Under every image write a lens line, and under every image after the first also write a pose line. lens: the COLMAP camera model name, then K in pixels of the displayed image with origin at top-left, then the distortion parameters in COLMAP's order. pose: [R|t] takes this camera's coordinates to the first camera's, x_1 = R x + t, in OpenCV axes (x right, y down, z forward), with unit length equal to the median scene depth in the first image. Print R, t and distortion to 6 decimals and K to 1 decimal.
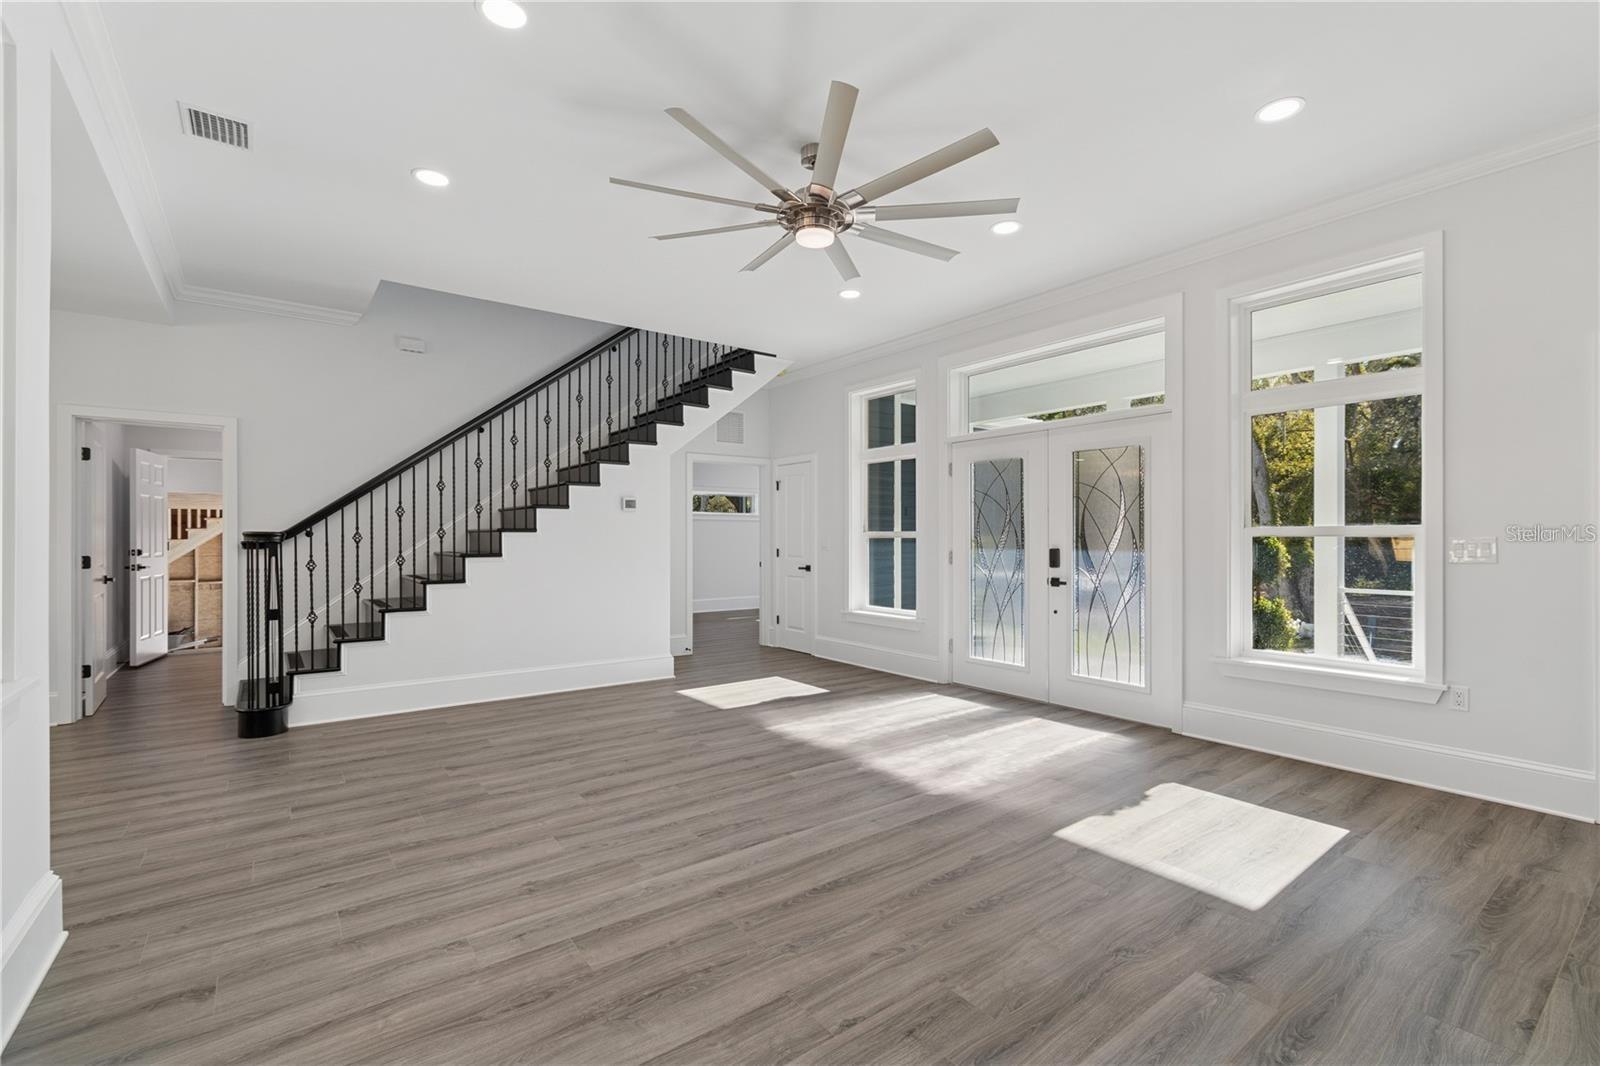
lens RADIAL K [[721.2, 0, 806.5], [0, 721.2, 535.7], [0, 0, 1]] dist [0.005775, -0.000694]
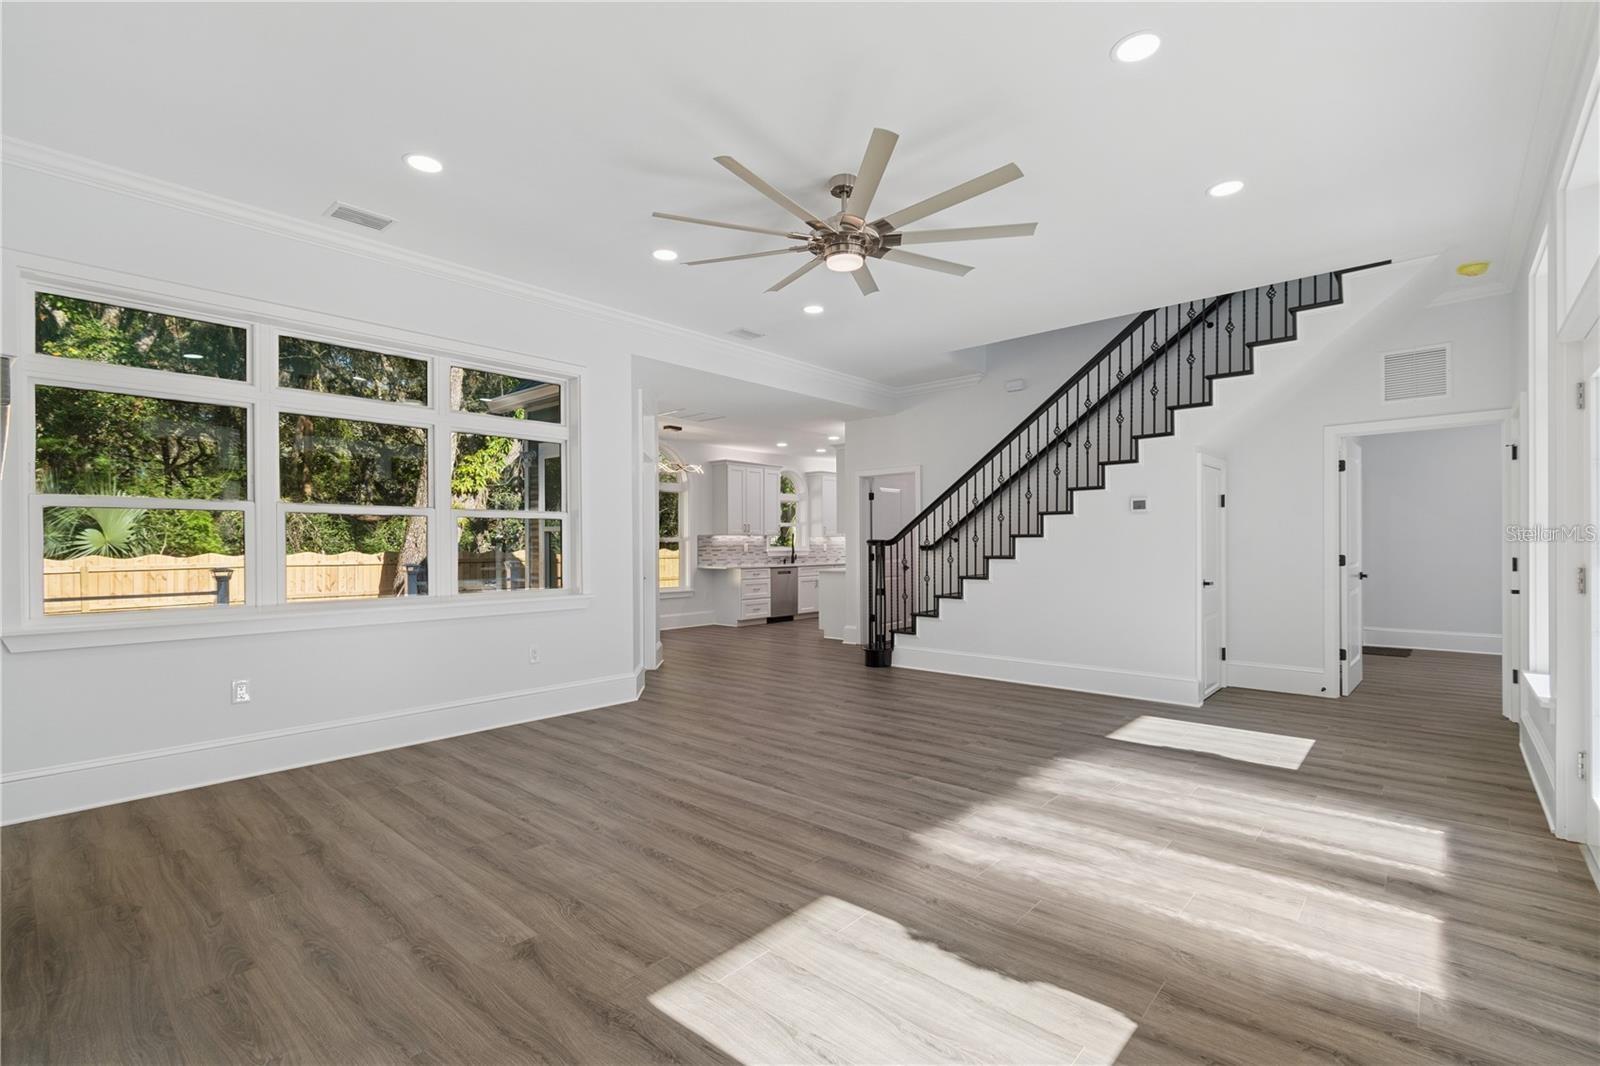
lens RADIAL K [[704.1, 0, 787.1], [0, 704.1, 546.4], [0, 0, 1]] dist [0.008666, -0.010182]
pose [[0.179661, 0.002039, -0.983727, 0.869757], [0.009041, 0.999952, 0.003724, 0.002510], [0.983687, -0.009563, 0.179634, 0.617318]]
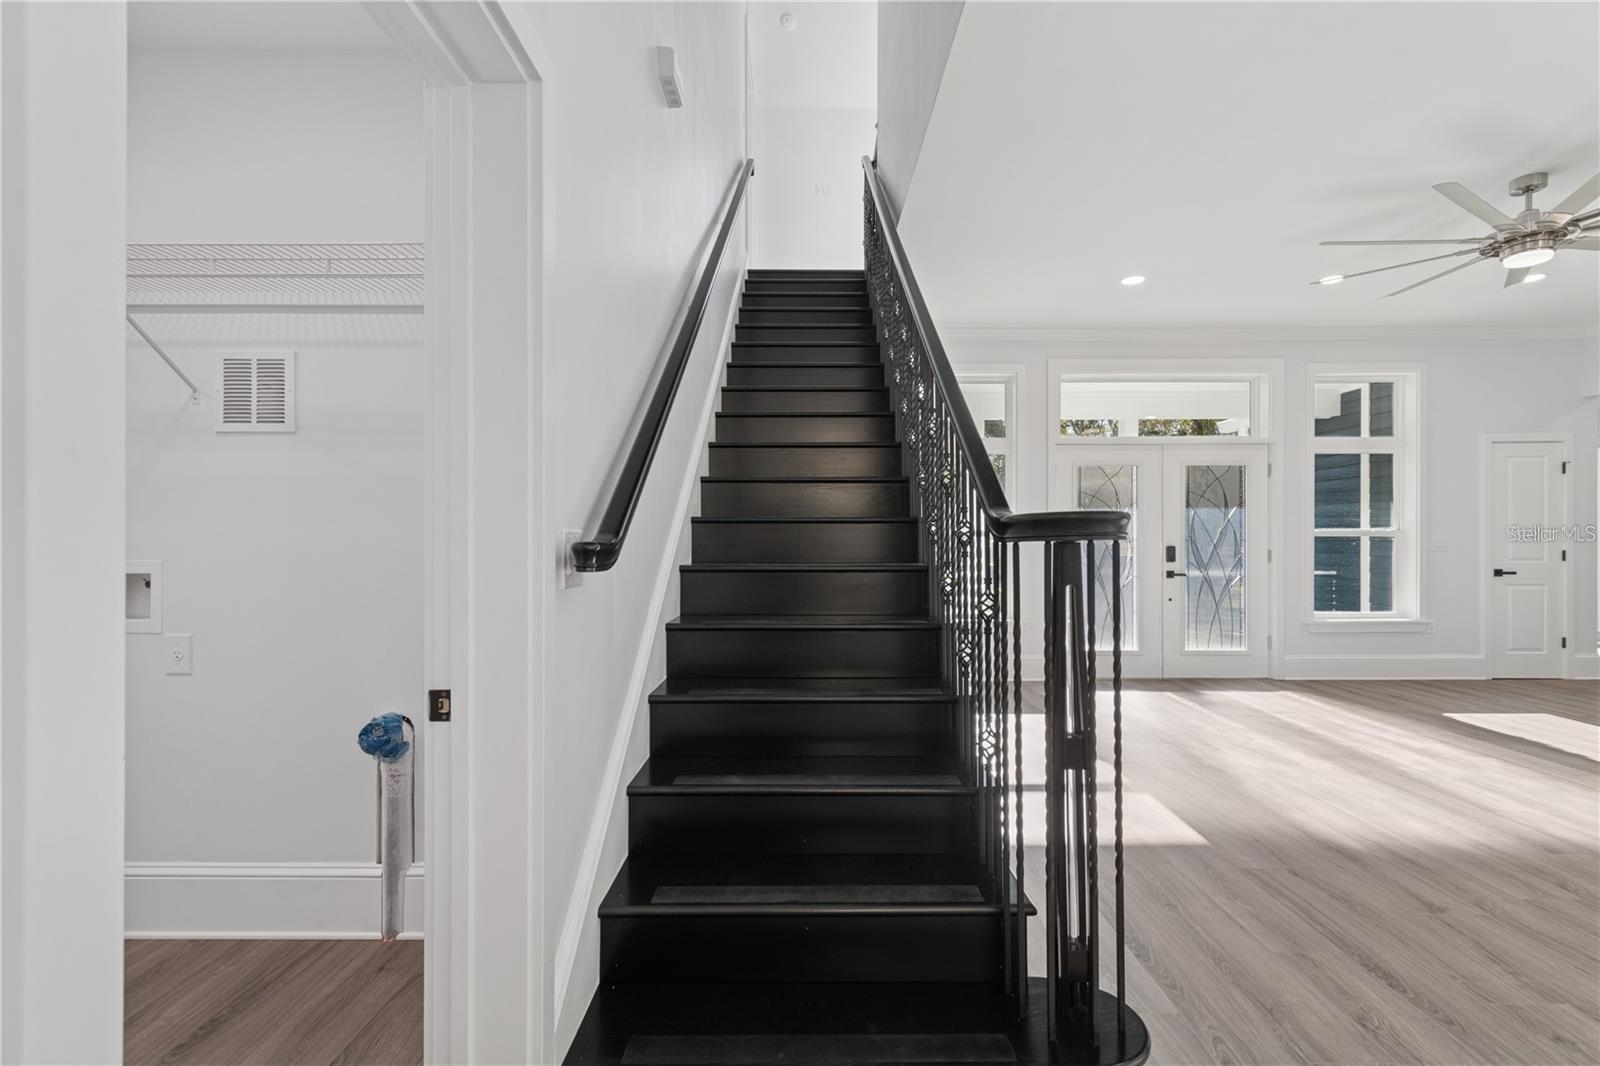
lens RADIAL K [[706.8, 0, 811.1], [0, 706.8, 539.3], [0, 0, 1]] dist [0.000729, 0.000138]
pose [[0.589602, 0.000183, 0.807694, -1.267539], [-0.002065, 0.999997, 0.001281, 0.008147], [-0.807691, -0.002423, 0.589601, 1.056856]]
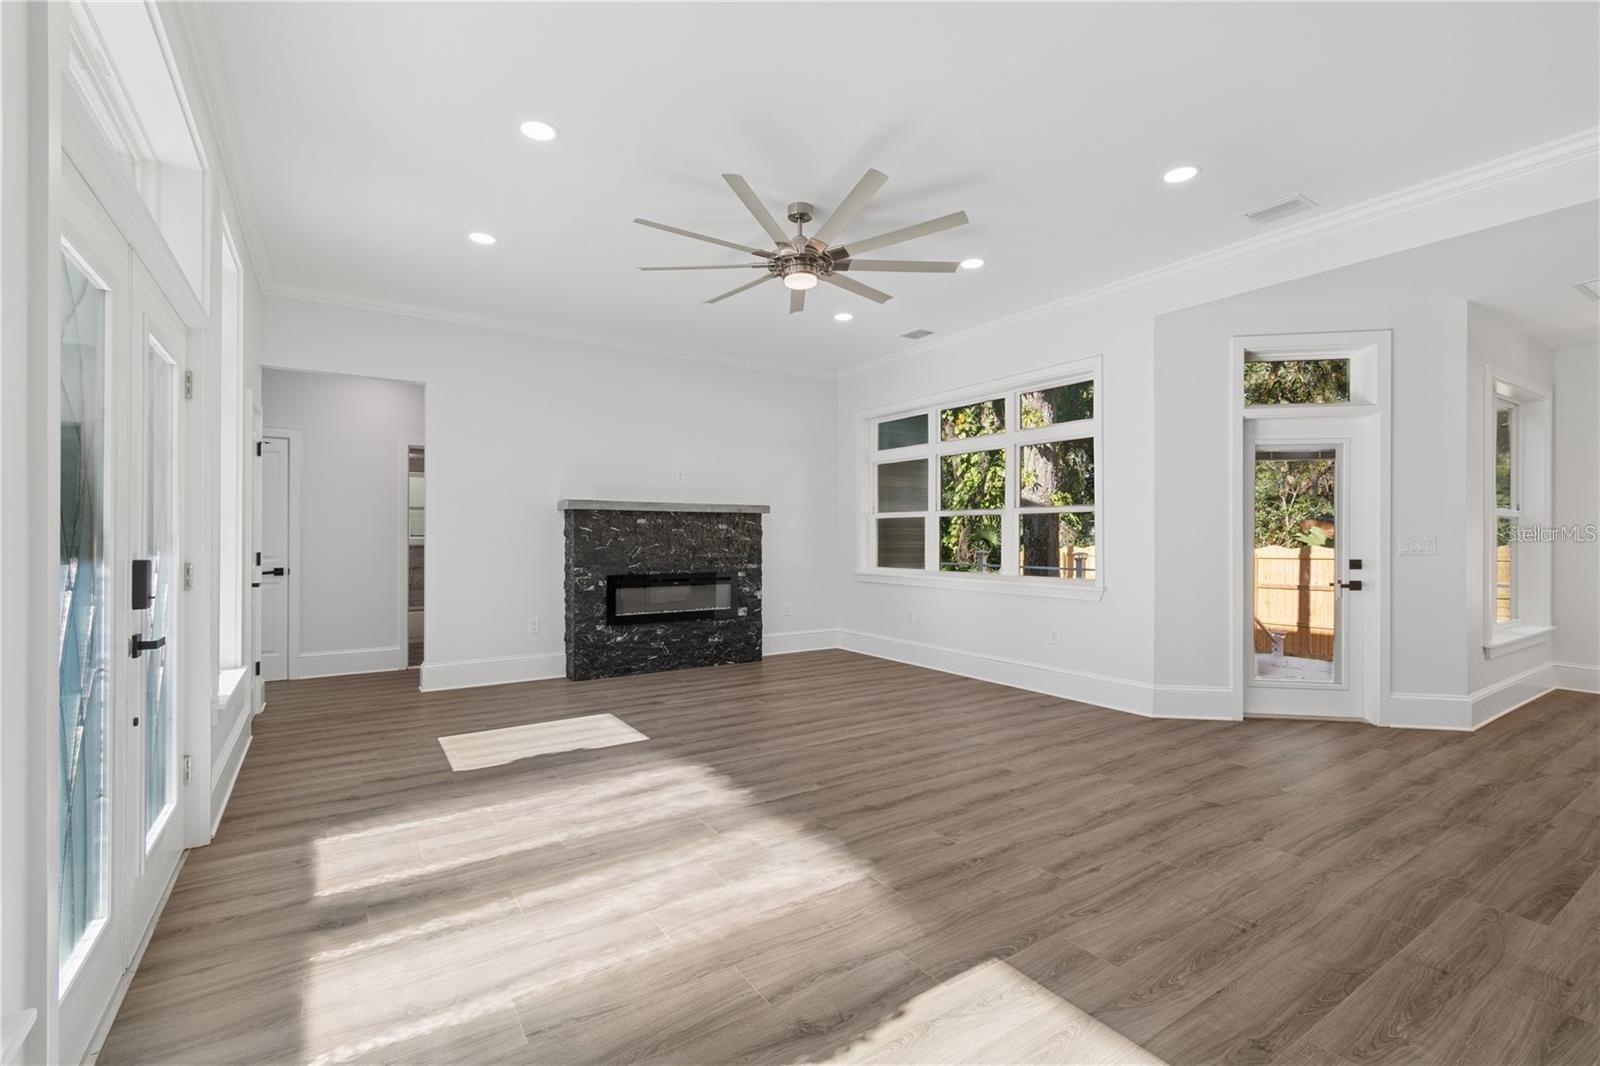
lens RADIAL K [[717.9, 0, 813.5], [0, 717.9, 530.4], [0, 0, 1]] dist [0.009473, 0.000237]
pose [[-0.998941, 0.000592, 0.046016, -0.054477], [-0.000006, 0.999916, -0.012999, 0.007305], [-0.046020, -0.012985, -0.998856, 1.849383]]
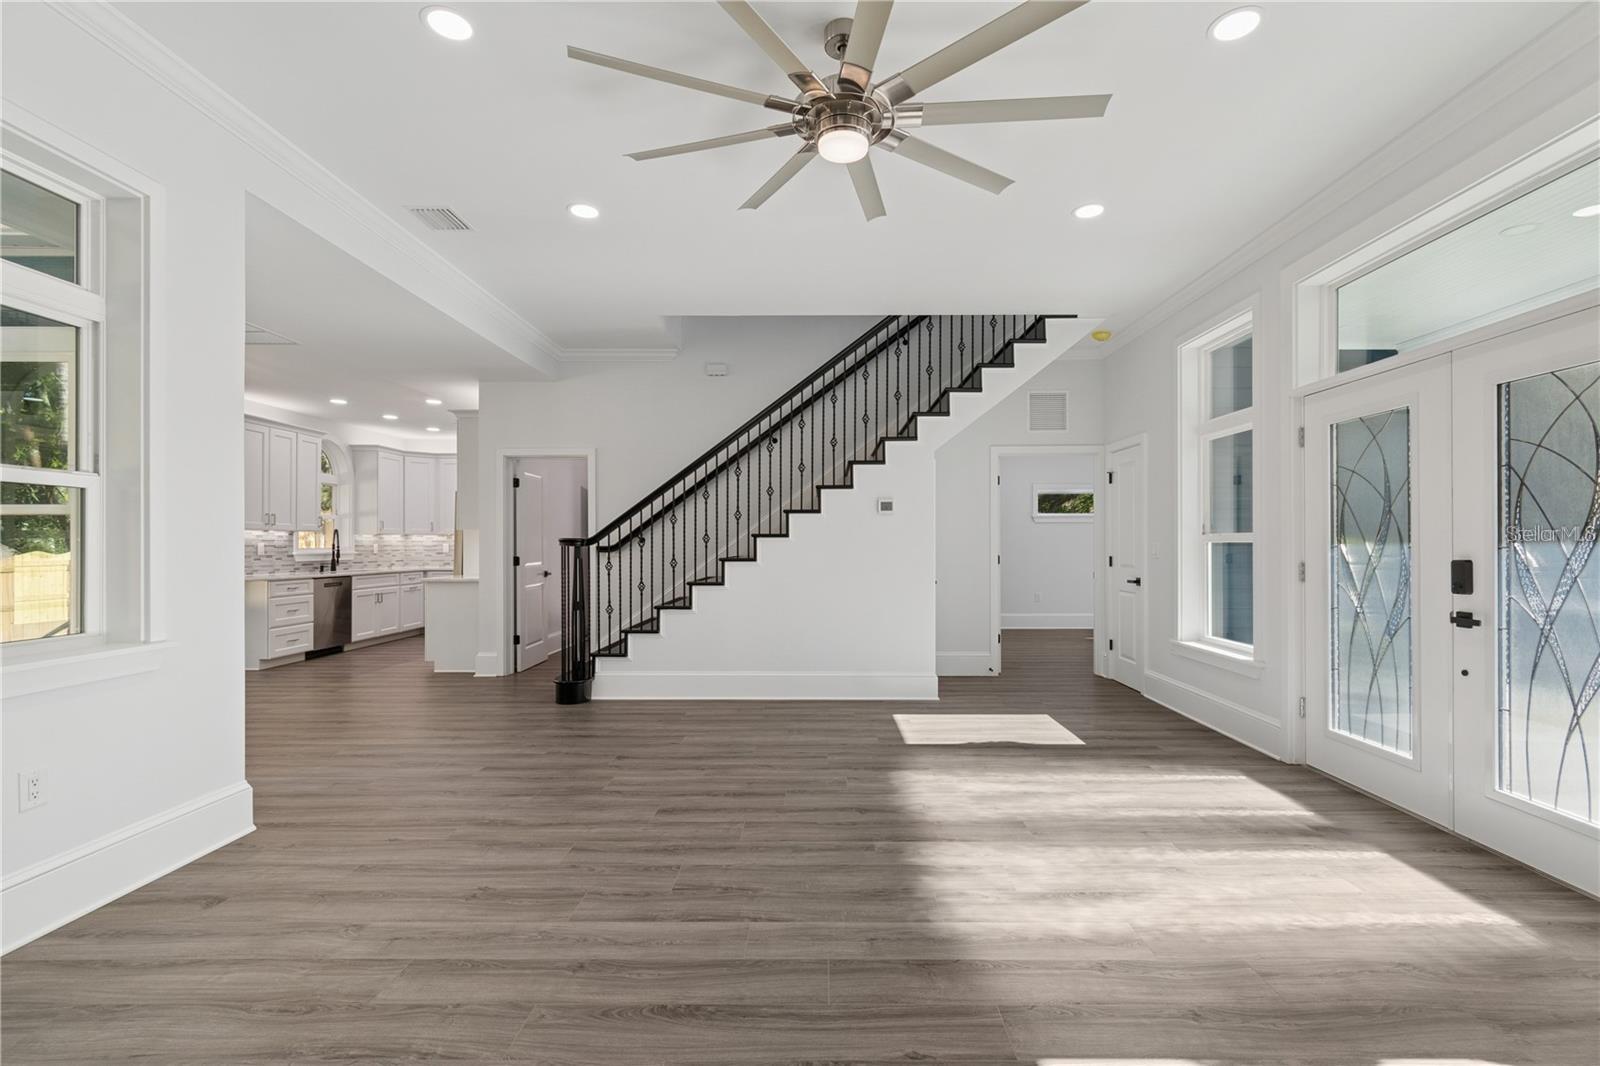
lens RADIAL K [[722.8, 0, 809.7], [0, 722.8, 546.7], [0, 0, 1]] dist [0.000502, 0.000040]
pose [[0.790426, 0.001313, -0.612556, 0.382676], [0.003426, 0.999973, 0.006566, 0.002071], [0.612548, -0.007288, 0.790400, 0.320059]]
